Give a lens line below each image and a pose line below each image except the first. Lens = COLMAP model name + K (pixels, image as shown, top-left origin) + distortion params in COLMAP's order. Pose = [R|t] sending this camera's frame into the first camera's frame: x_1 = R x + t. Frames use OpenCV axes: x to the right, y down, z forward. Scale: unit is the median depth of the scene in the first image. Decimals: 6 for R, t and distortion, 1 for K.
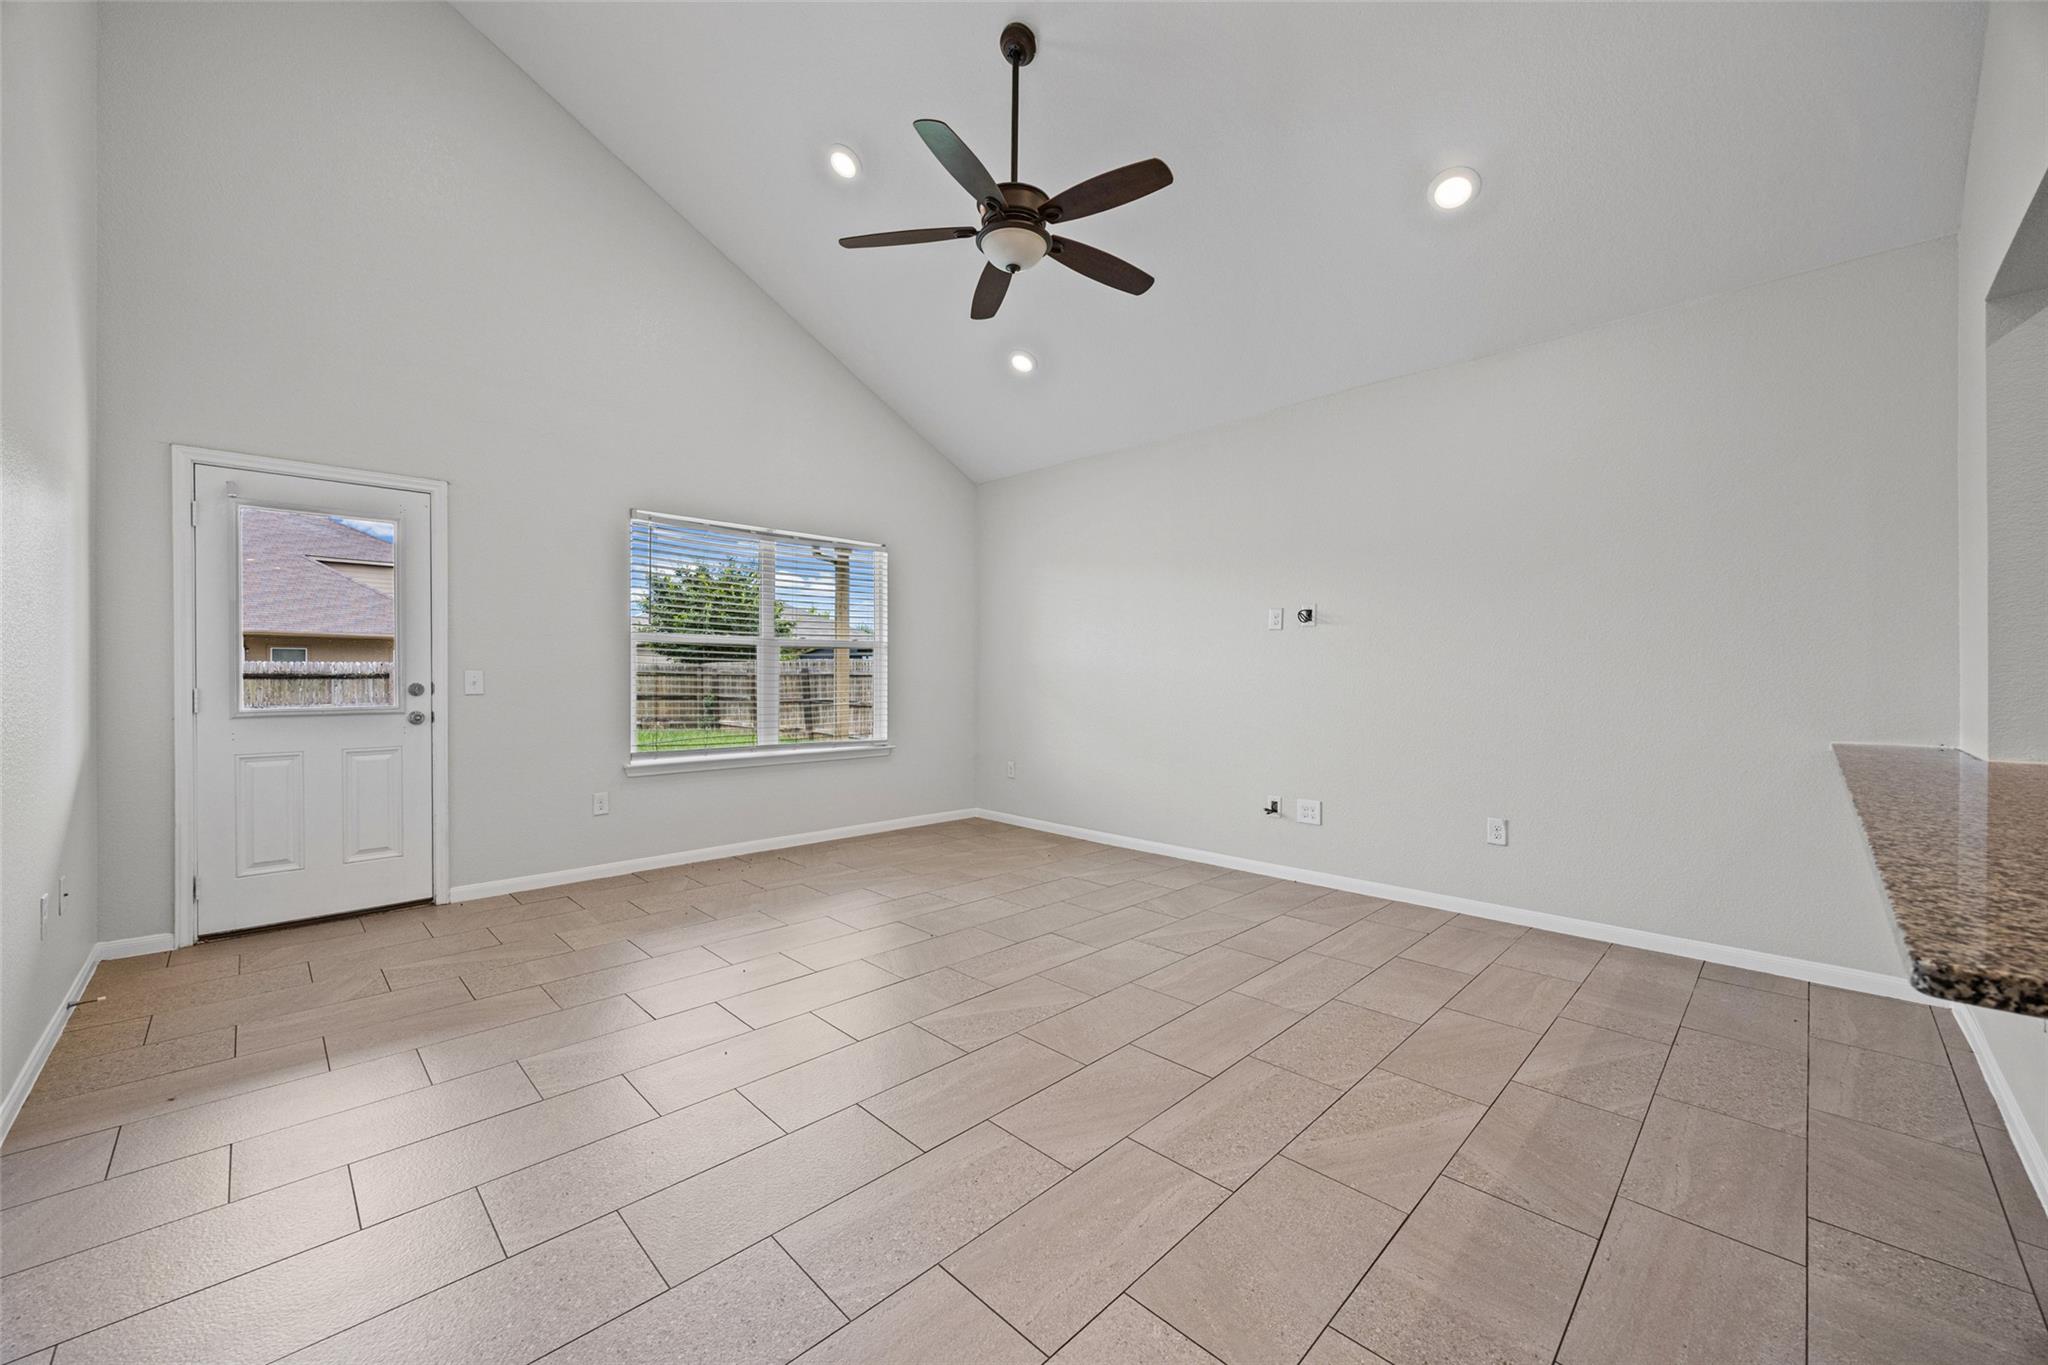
lens RADIAL K [[778.2, 0, 1015.6], [0, 778.2, 674.9], [0, 0, 1]] dist [-0.001174, -0.000195]
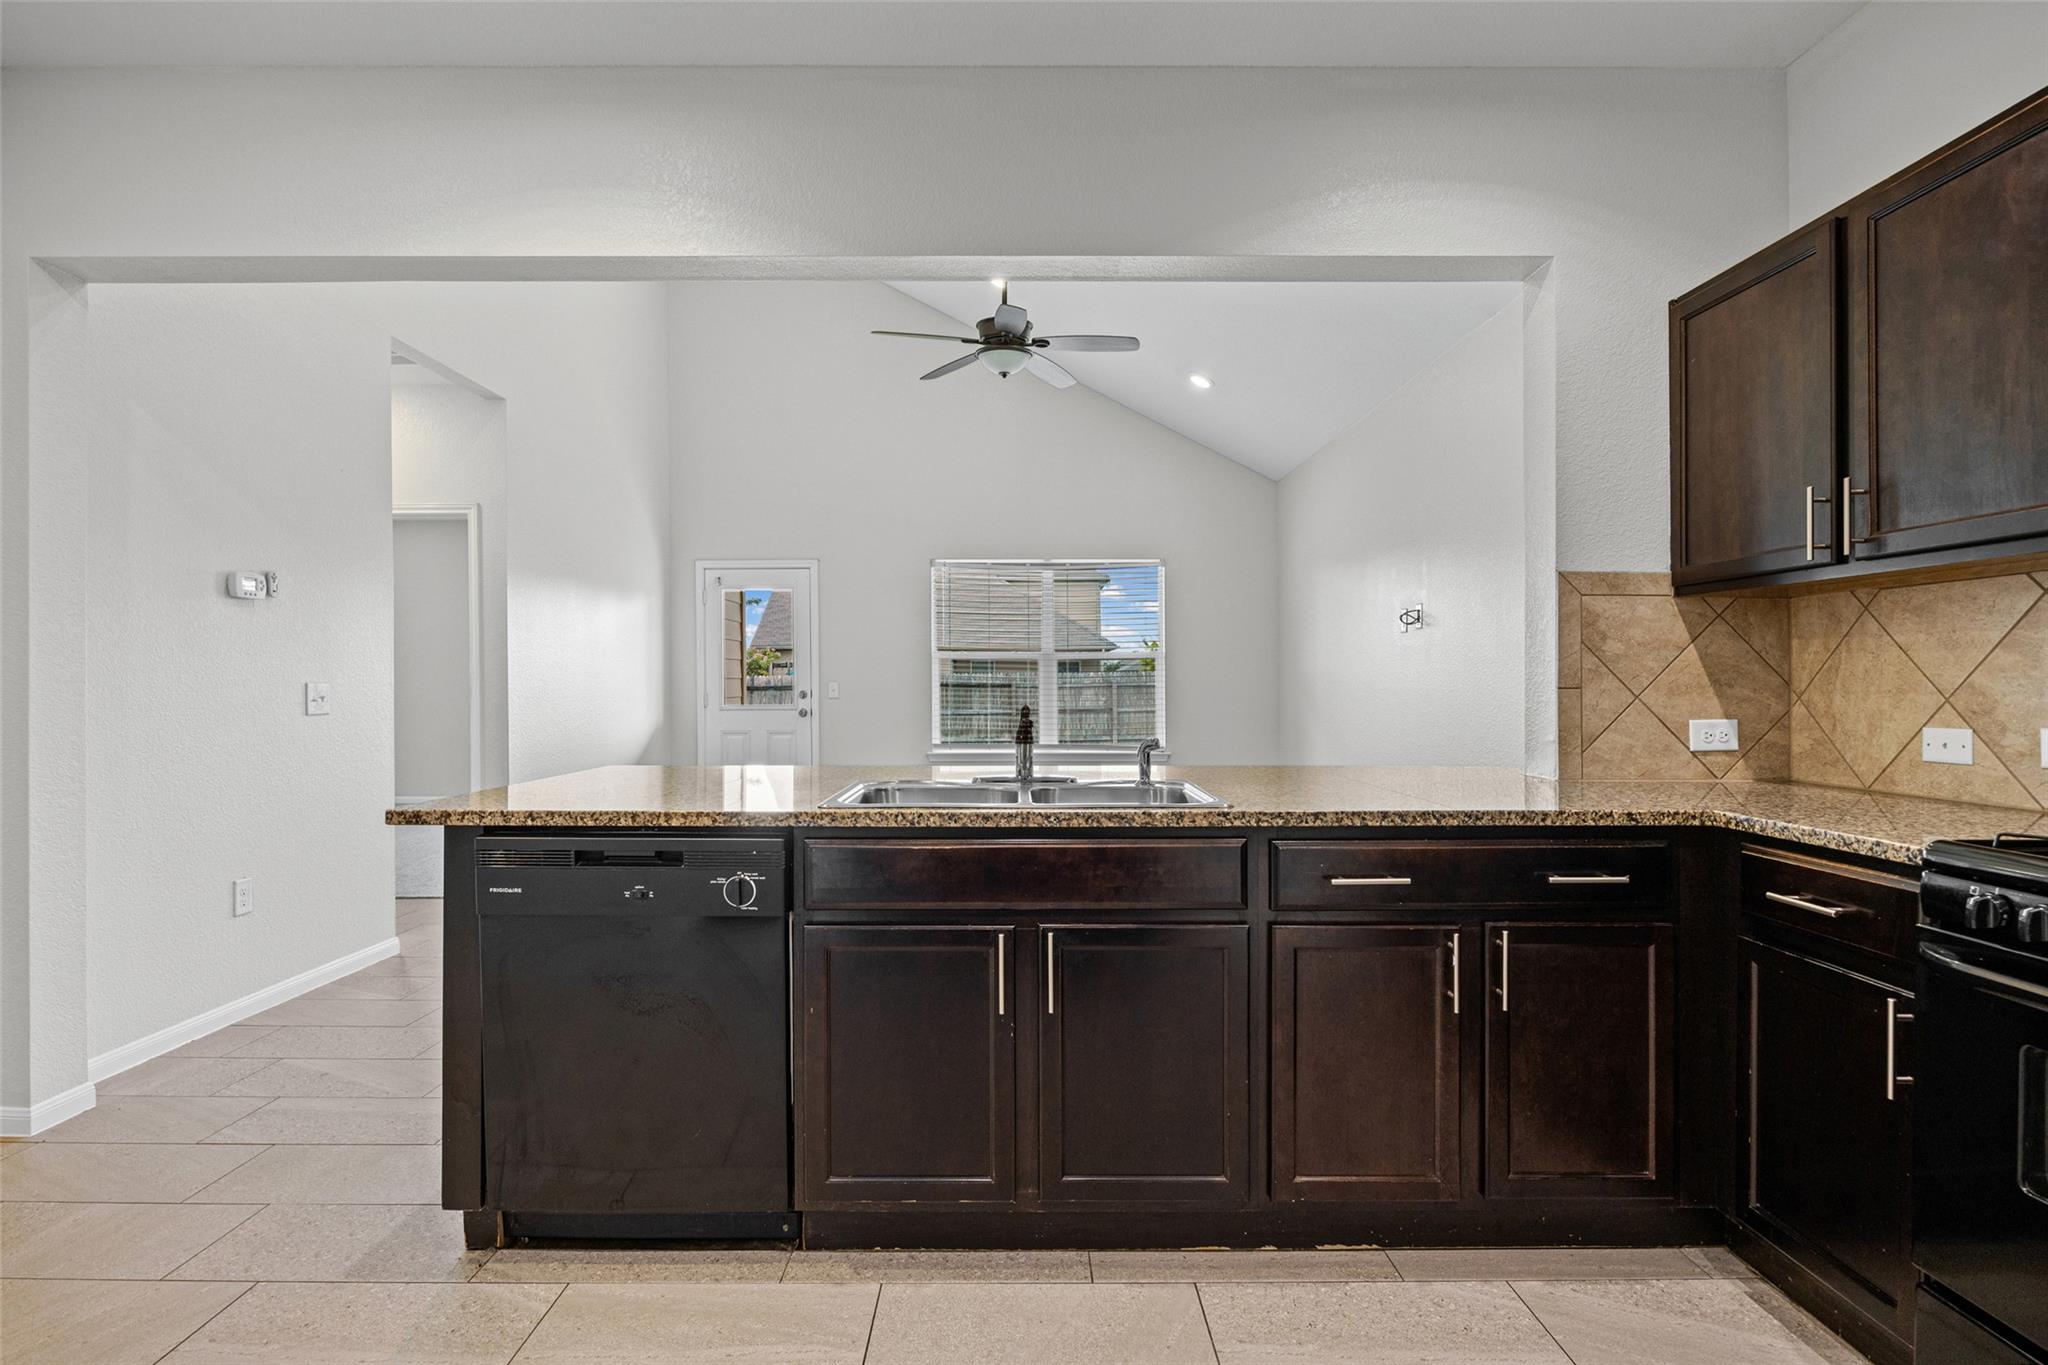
lens RADIAL K [[1041.1, 0, 1028.7], [0, 1041.1, 687.9], [0, 0, 1]] dist [-0.009027, -0.000810]
pose [[0.721995, 0.001215, -0.691897, 1.029872], [0.002125, 0.999990, 0.003974, -0.002212], [0.691895, -0.004340, 0.721985, -0.202125]]
